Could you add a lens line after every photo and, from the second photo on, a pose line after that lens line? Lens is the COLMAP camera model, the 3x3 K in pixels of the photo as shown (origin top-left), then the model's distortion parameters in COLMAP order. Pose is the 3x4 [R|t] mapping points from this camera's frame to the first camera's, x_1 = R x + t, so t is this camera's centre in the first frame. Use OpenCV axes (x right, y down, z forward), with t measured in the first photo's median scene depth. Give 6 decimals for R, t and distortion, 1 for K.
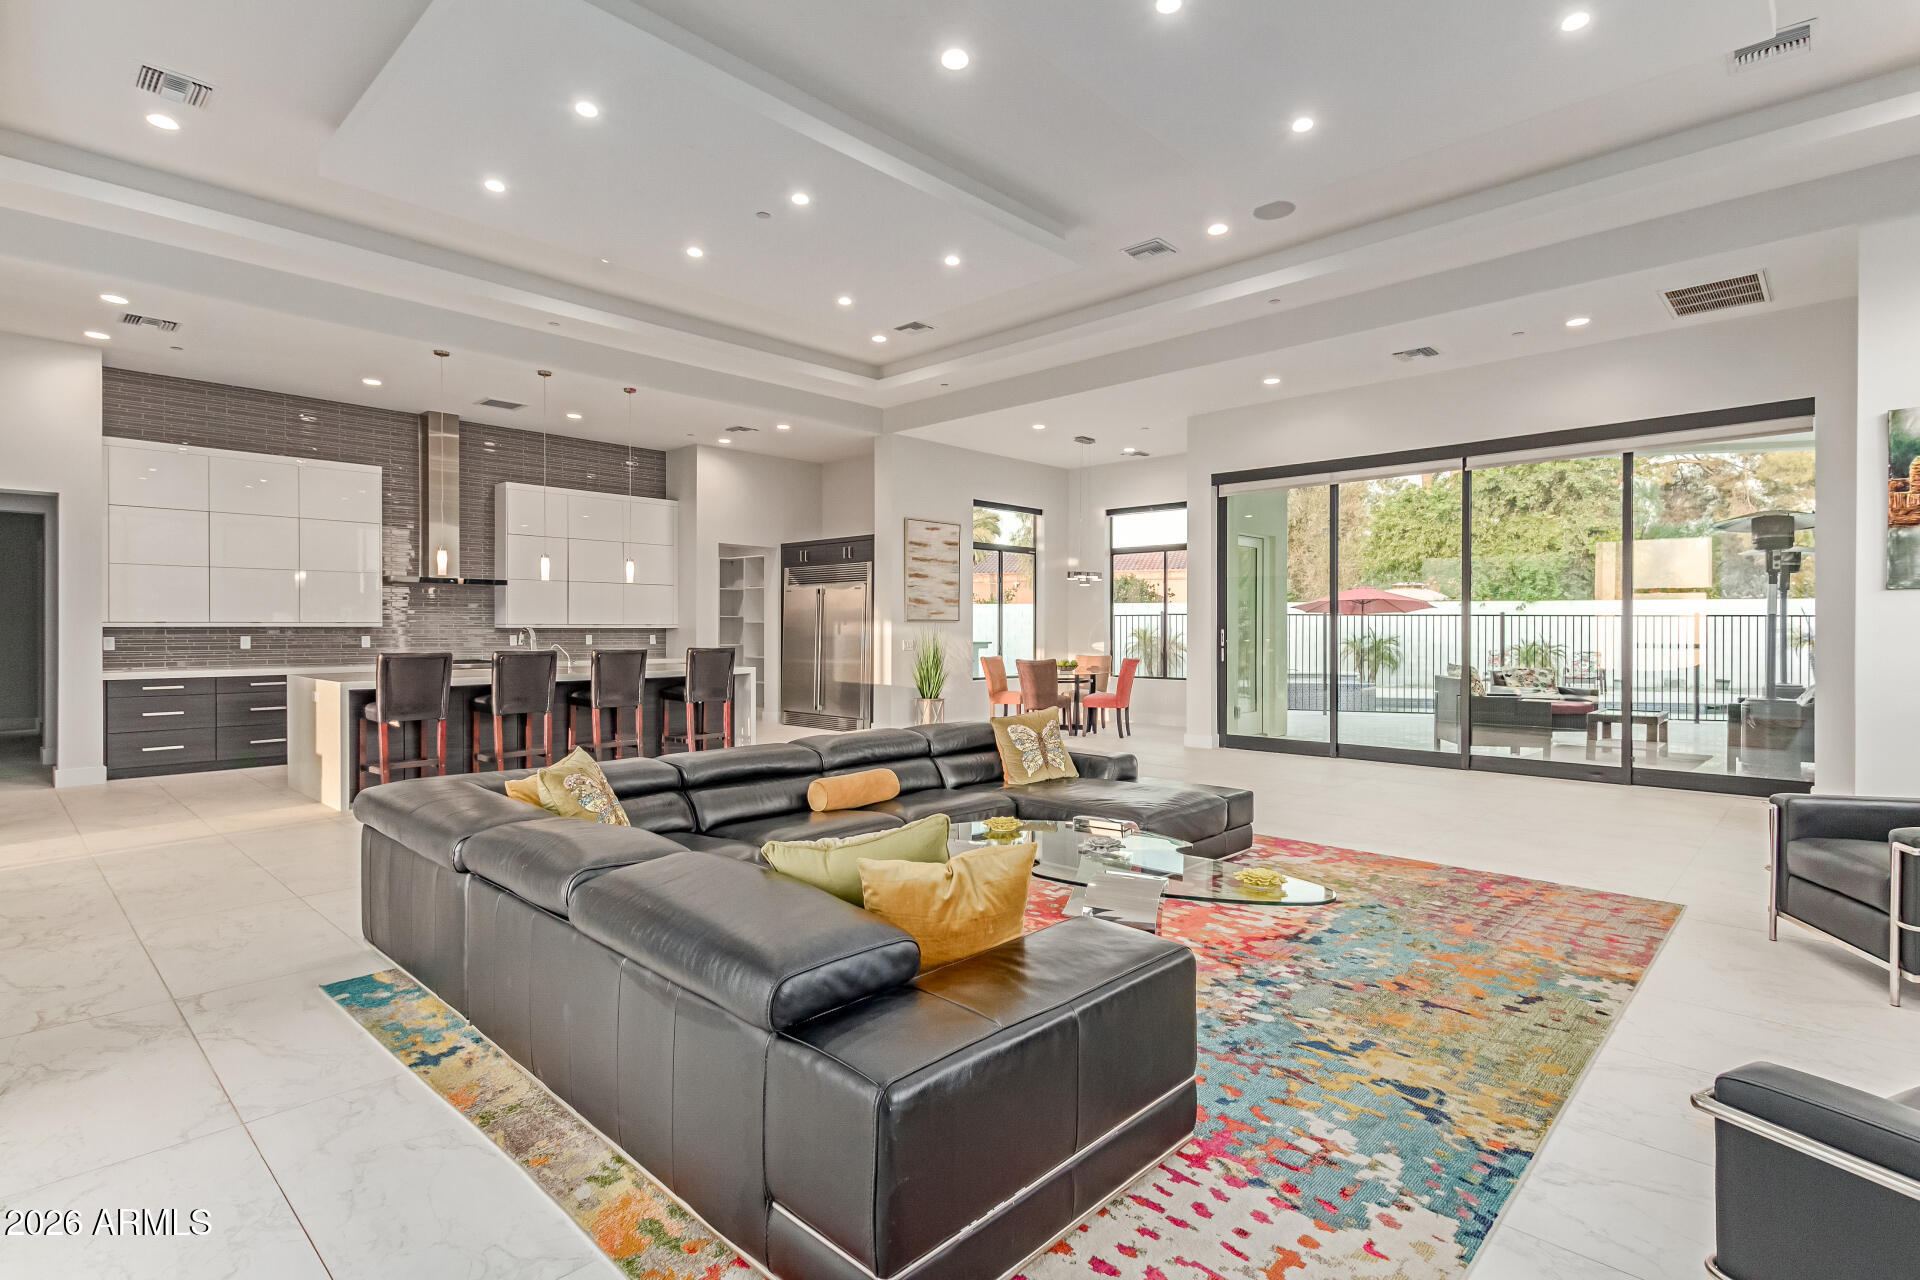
lens RADIAL K [[914.7, 0, 962.4], [0, 914.7, 636.5], [0, 0, 1]] dist [0.004999, -0.002645]
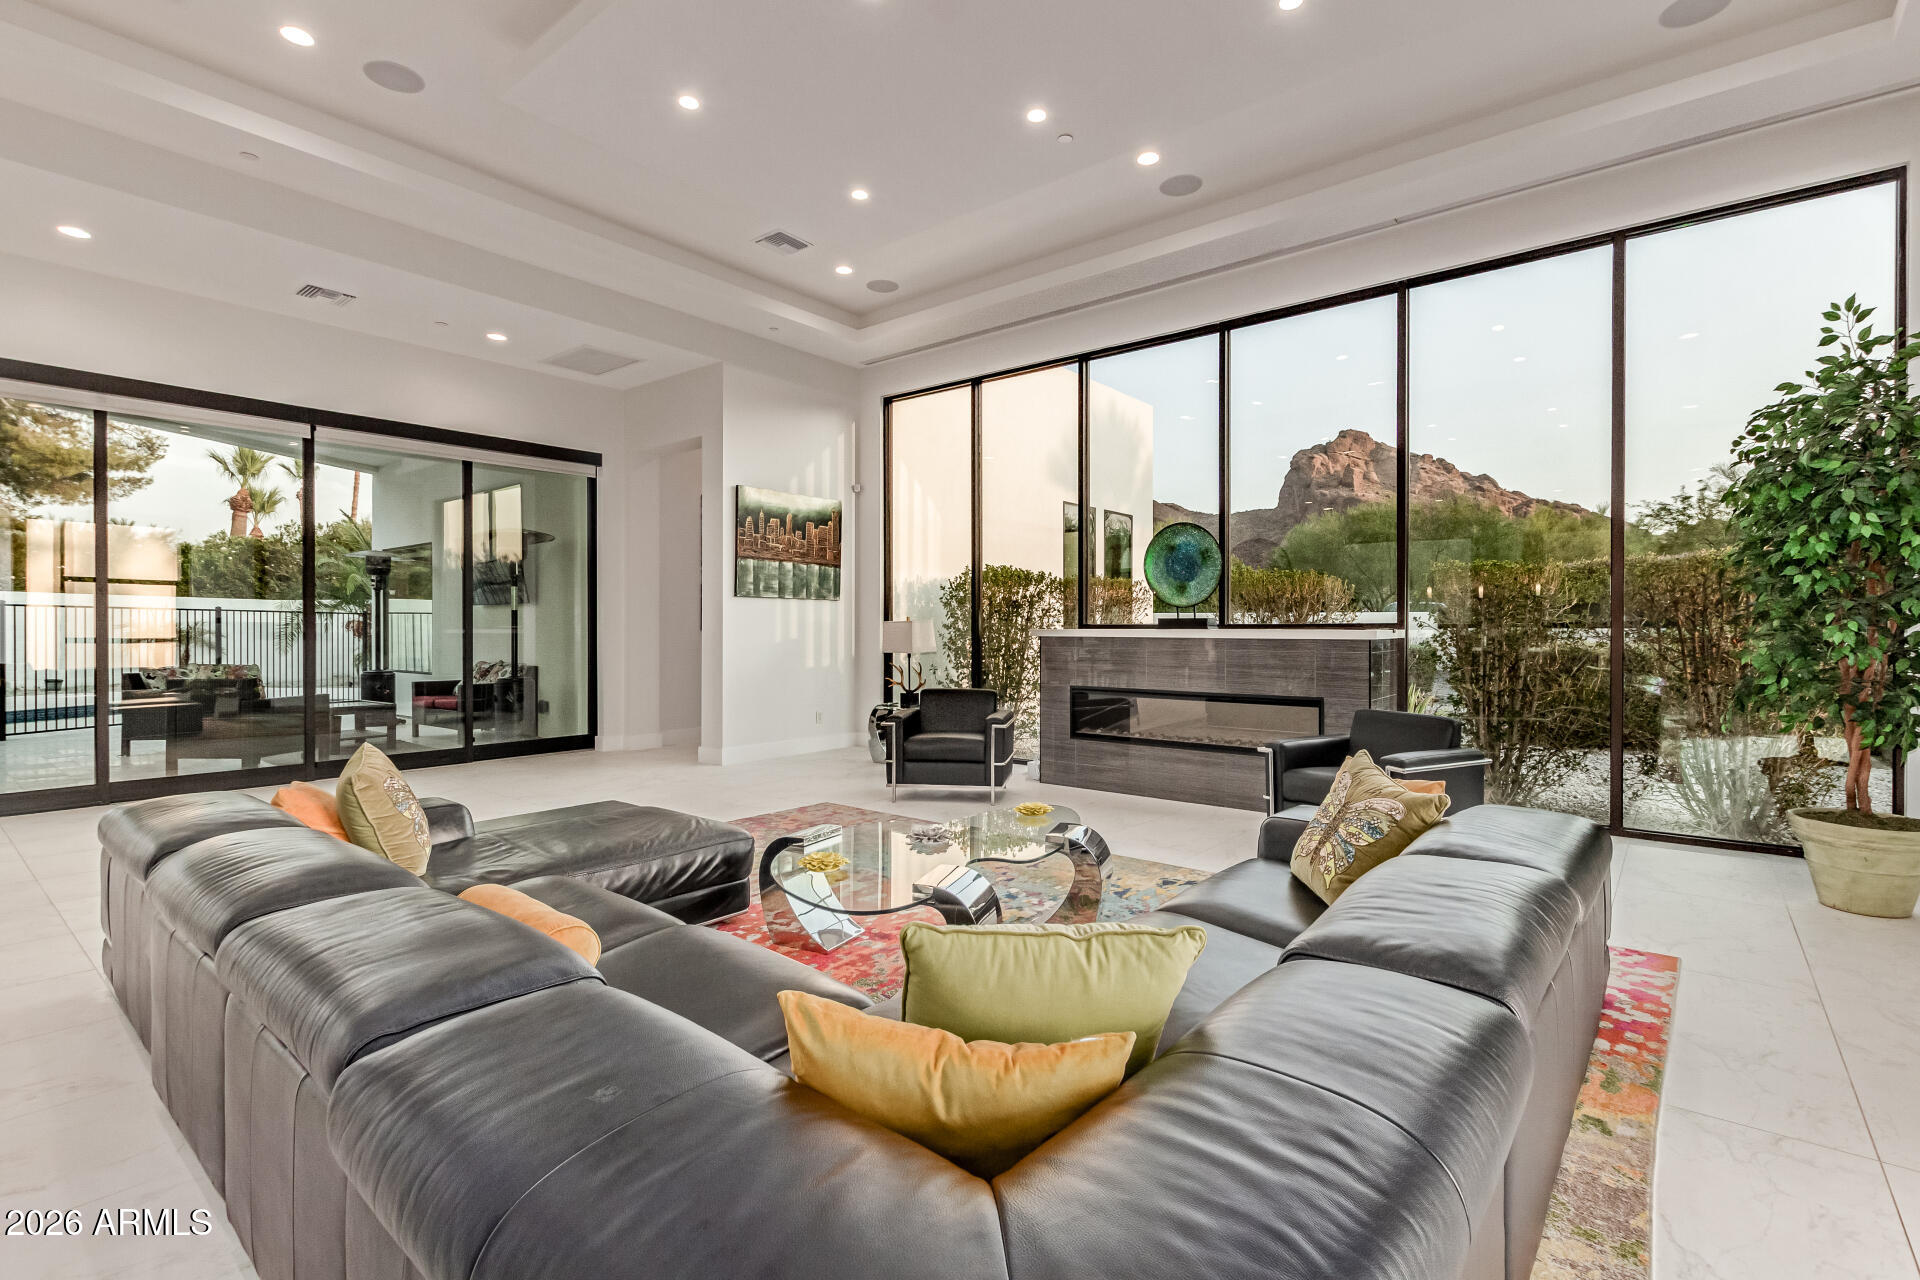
lens RADIAL K [[875.8, 0, 952.4], [0, 875.8, 639.1], [0, 0, 1]] dist [0.011617, -0.003046]
pose [[-0.046102, -0.015271, 0.998820, -0.369976], [0.008929, 0.999837, 0.015699, 0.002381], [-0.998897, 0.009642, -0.045958, 0.484124]]
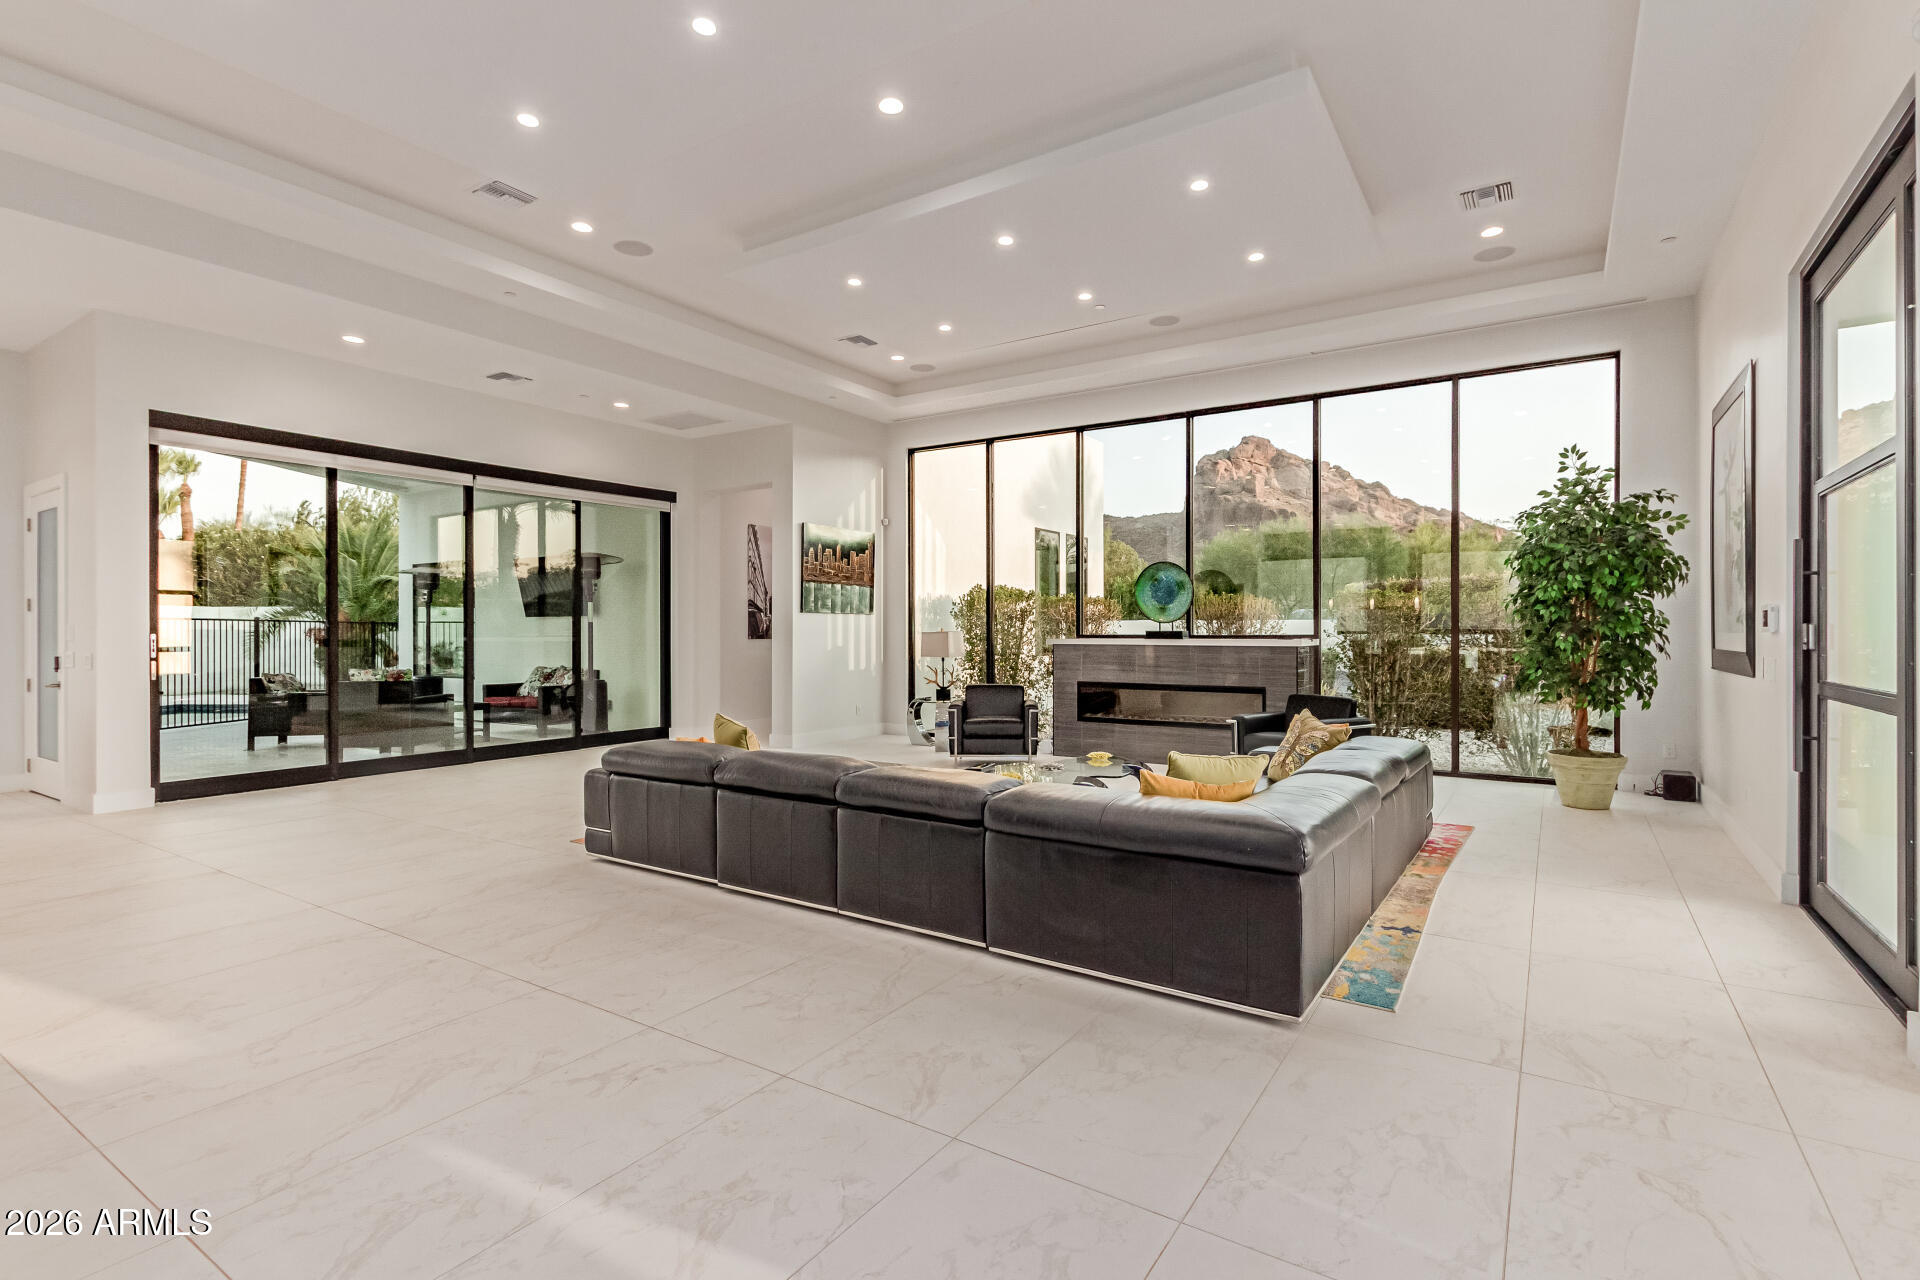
lens RADIAL K [[875.8, 0, 959.0], [0, 875.8, 642.8], [0, 0, 1]] dist [0.011617, -0.003046]
pose [[-0.145443, -0.014373, 0.989262, -0.643813], [0.009792, 0.999825, 0.015966, -0.008135], [-0.989318, 0.012009, -0.145277, 0.660614]]
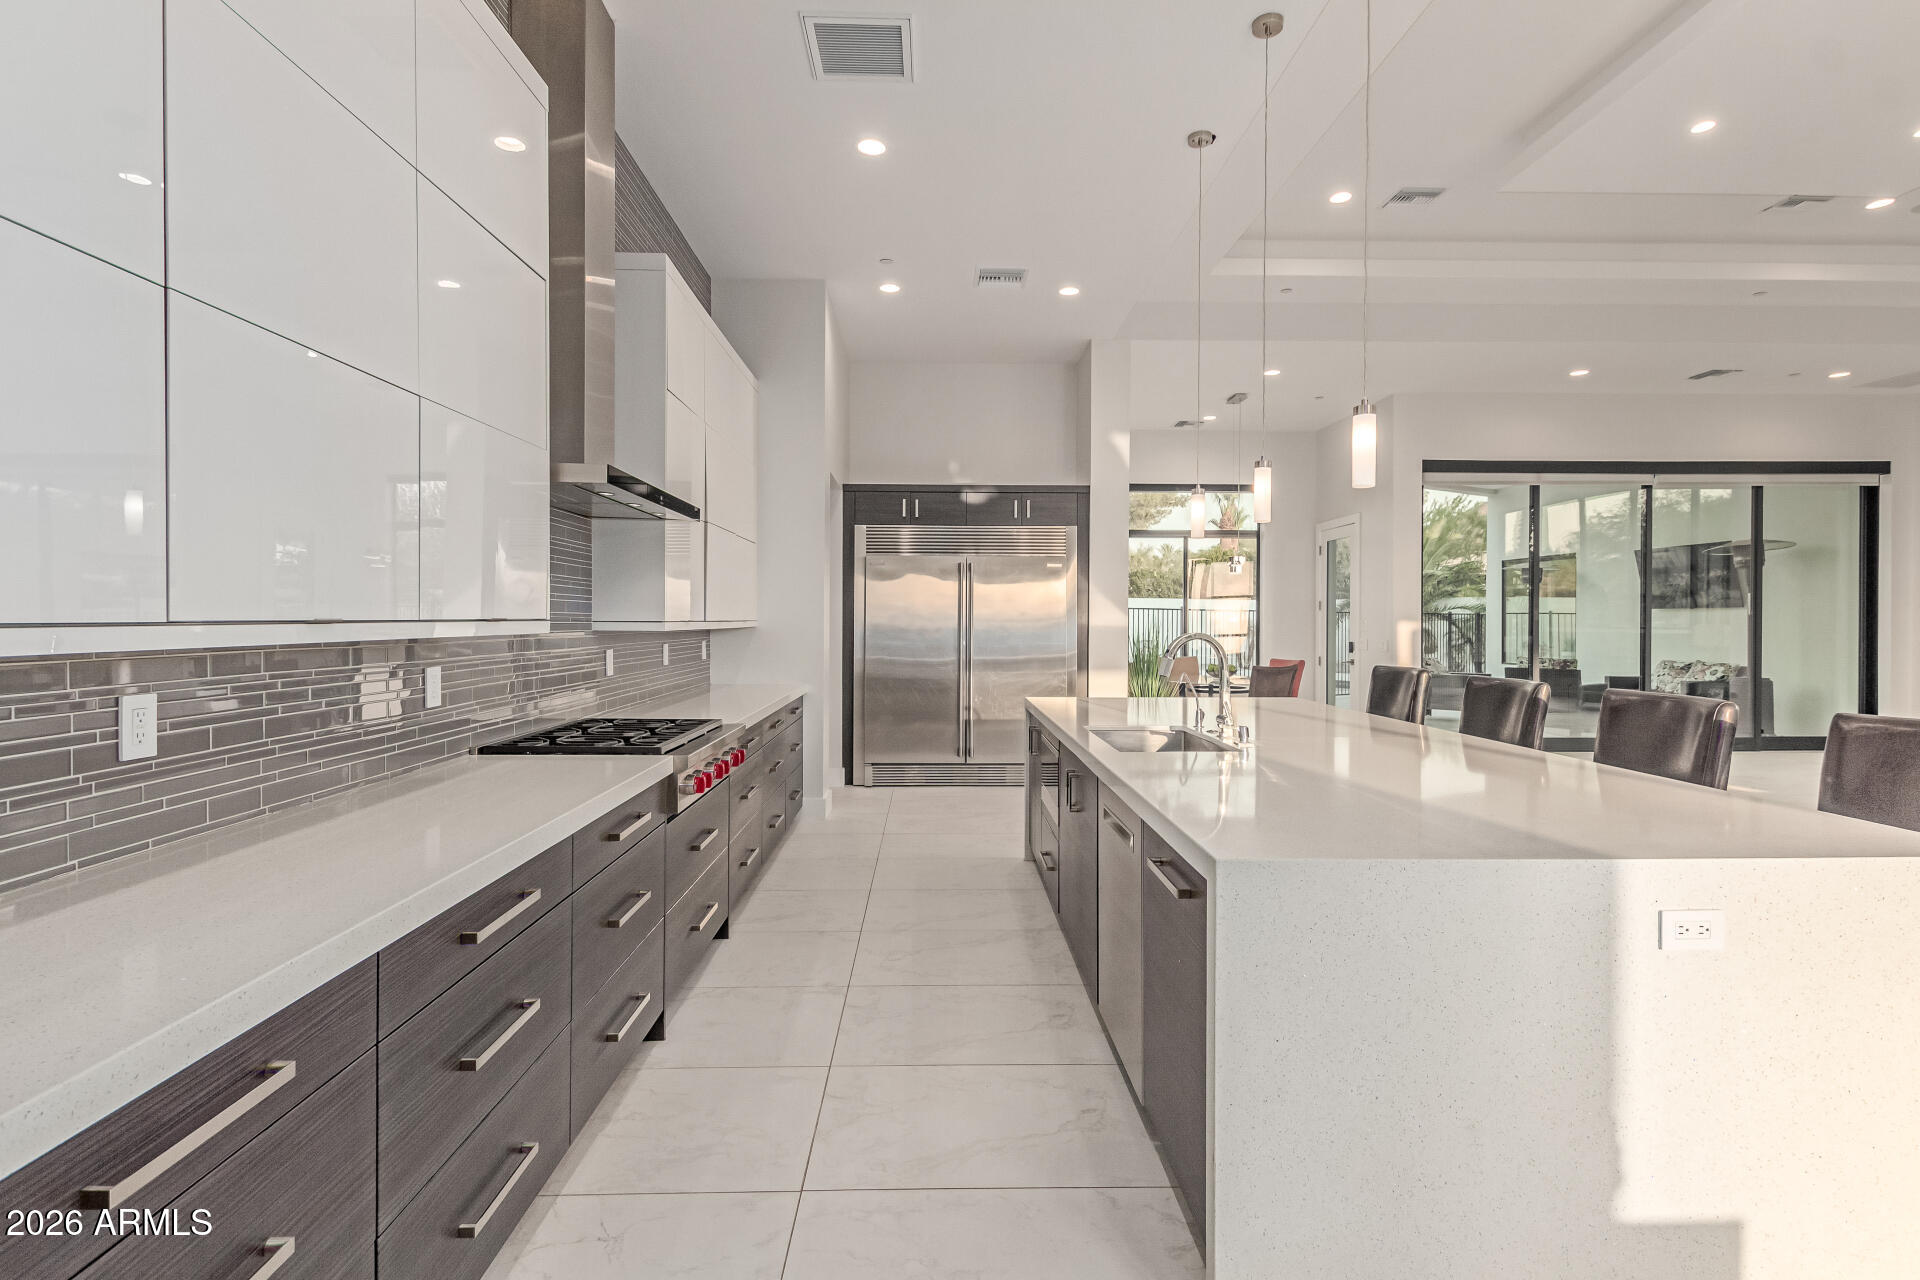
lens RADIAL K [[914.7, 0, 955.0], [0, 914.7, 625.0], [0, 0, 1]] dist [0.004999, -0.002645]
pose [[0.709616, -0.004233, 0.704576, -0.994065], [0.008534, 0.999960, -0.002588, -0.015618], [-0.704537, 0.007850, 0.709624, 0.925385]]
